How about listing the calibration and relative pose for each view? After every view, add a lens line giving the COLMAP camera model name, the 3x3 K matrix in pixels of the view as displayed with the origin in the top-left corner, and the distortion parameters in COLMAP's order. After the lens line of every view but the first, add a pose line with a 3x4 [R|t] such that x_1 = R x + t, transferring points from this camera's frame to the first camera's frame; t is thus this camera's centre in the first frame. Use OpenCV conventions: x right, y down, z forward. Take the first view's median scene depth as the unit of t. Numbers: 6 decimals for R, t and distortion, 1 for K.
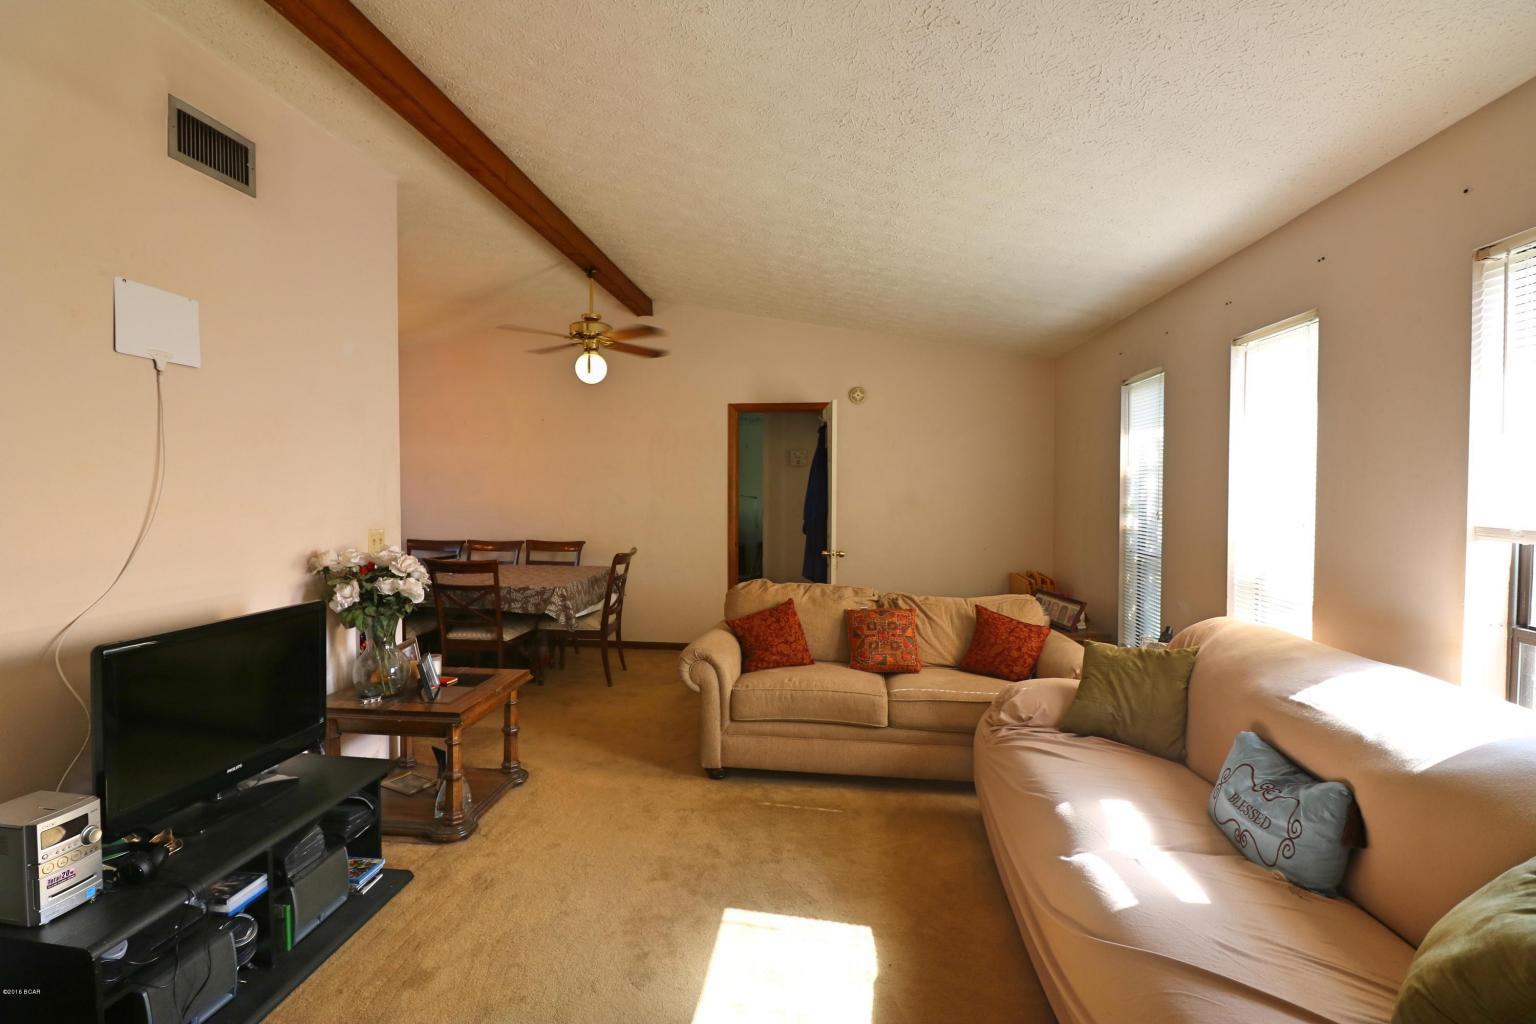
lens RADIAL K [[711.9, 0, 750.9], [0, 711.9, 504.5], [0, 0, 1]] dist [0.009259, -0.013928]
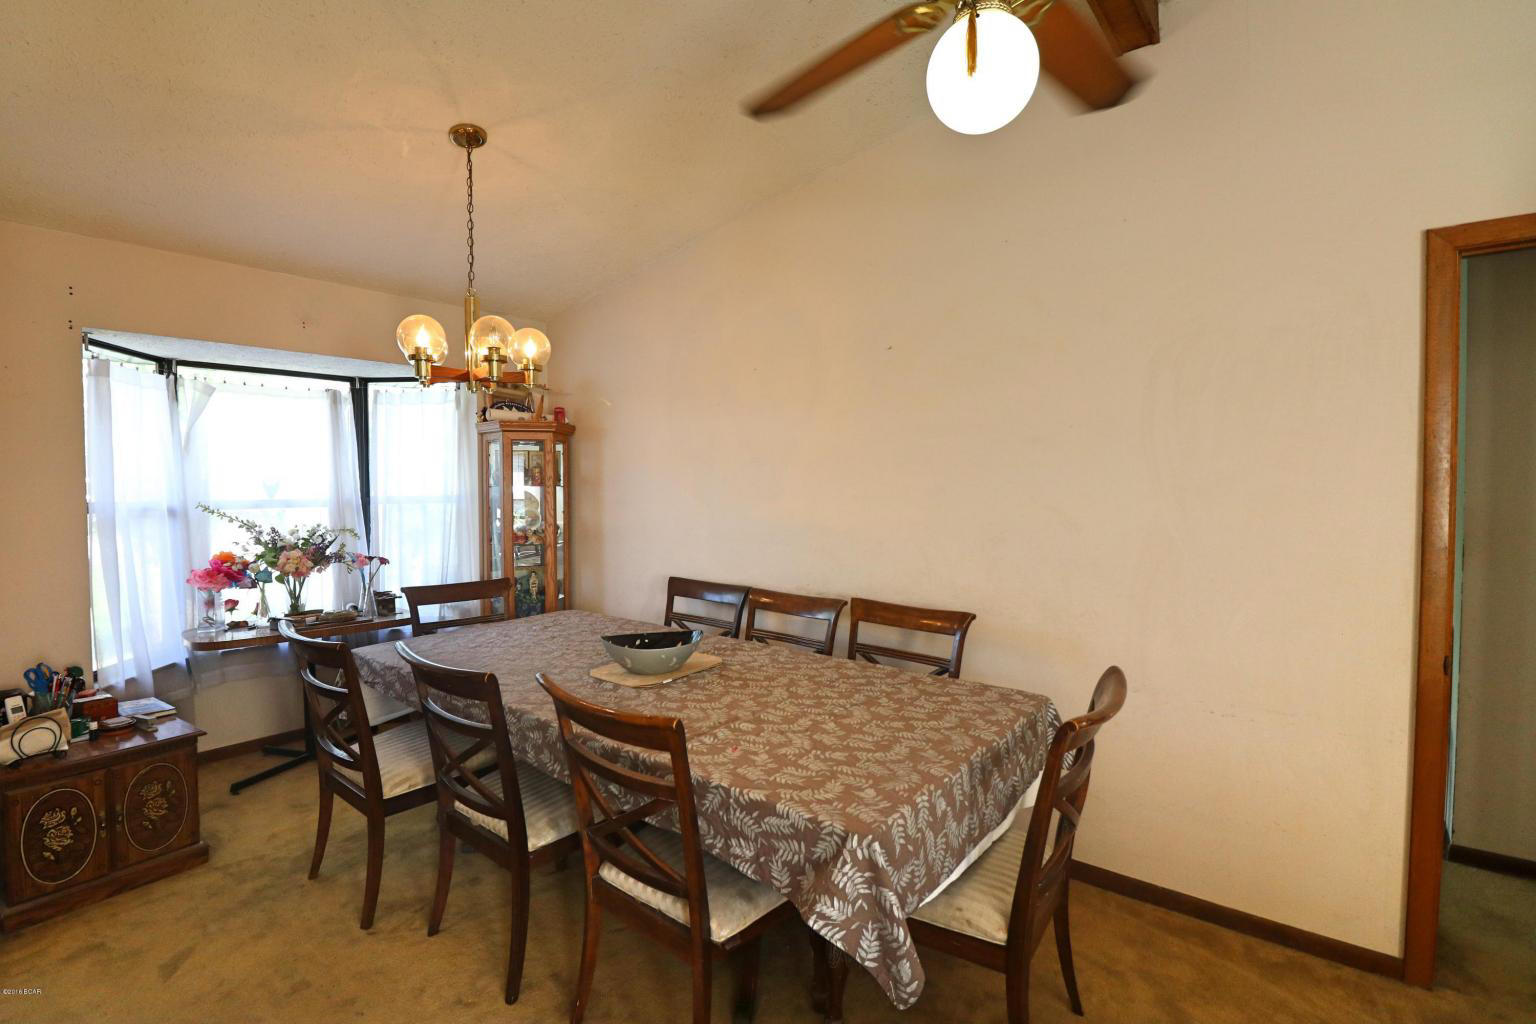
lens RADIAL K [[711.9, 0, 750.9], [0, 711.9, 504.5], [0, 0, 1]] dist [0.009259, -0.013928]
pose [[0.844452, 0.013162, -0.535469, -0.208265], [-0.011475, 0.999913, 0.006482, -0.028857], [0.535508, 0.000671, 0.844530, 0.997374]]
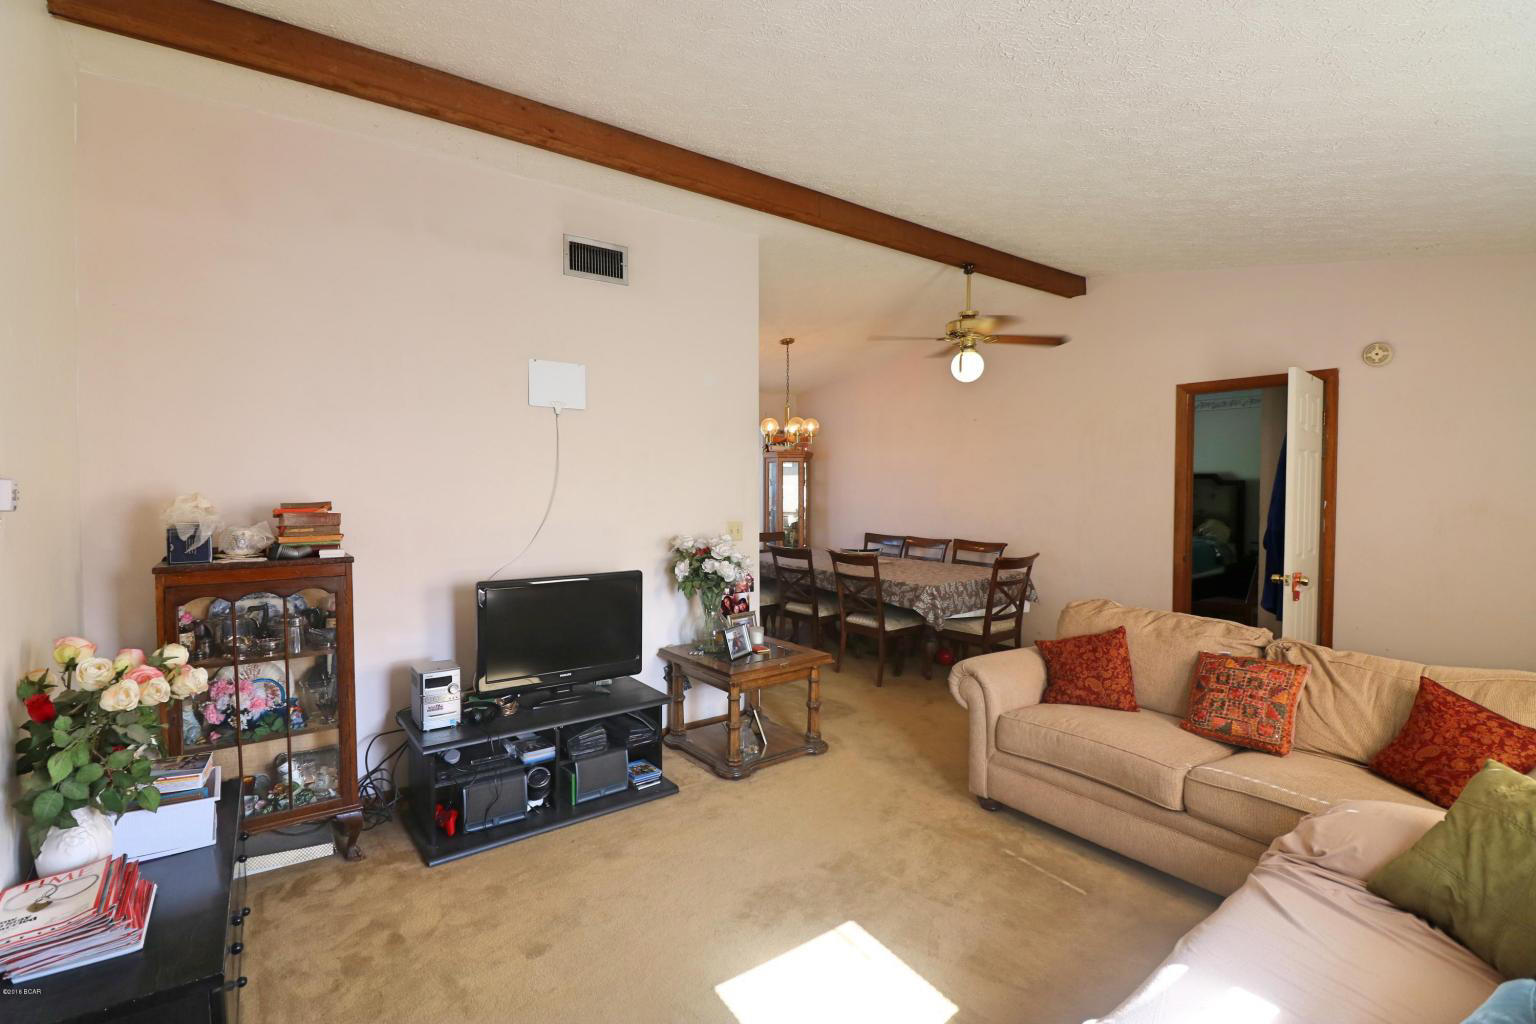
lens RADIAL K [[711.9, 0, 750.9], [0, 711.9, 504.5], [0, 0, 1]] dist [0.009259, -0.013928]
pose [[0.686227, 0.018996, -0.727139, 0.404259], [-0.017197, 0.999803, 0.009890, -0.008067], [0.727184, 0.005718, 0.686419, 0.155539]]
